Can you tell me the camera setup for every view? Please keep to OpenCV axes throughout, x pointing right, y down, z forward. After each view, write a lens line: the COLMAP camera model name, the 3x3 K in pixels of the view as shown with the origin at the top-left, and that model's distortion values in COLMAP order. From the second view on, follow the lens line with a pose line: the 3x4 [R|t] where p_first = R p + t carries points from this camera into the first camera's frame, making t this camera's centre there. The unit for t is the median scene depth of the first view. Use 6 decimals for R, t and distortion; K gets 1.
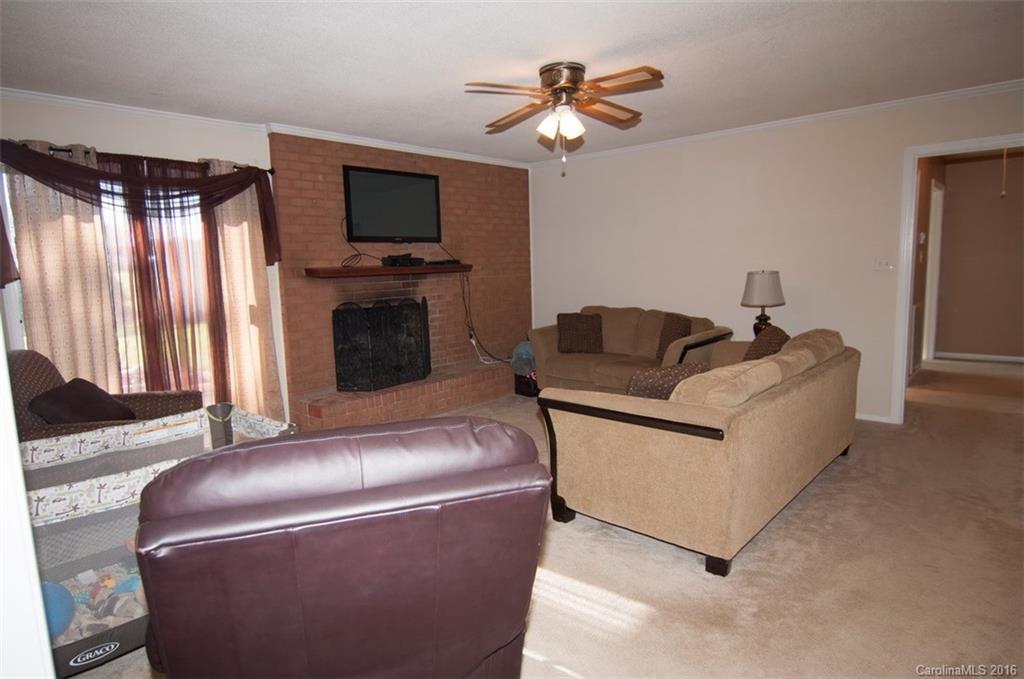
lens RADIAL K [[604.1, 0, 510.6], [0, 604.1, 340.8], [0, 0, 1]] dist [-0.004942, -0.000062]
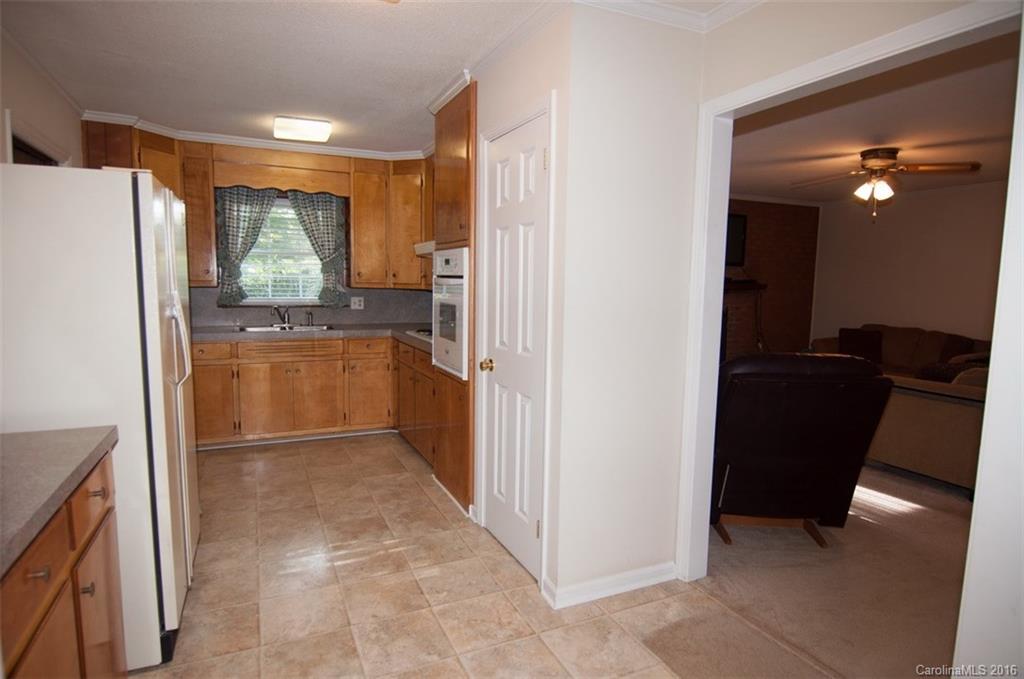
lens RADIAL K [[570.1, 0, 507.7], [0, 570.1, 340.2], [0, 0, 1]] dist [-0.006601, -0.002942]
pose [[0.917626, 0.084572, -0.388343, -0.091611], [-0.091479, 0.995807, 0.000704, 0.040672], [0.386774, 0.034880, 0.921515, -0.315900]]
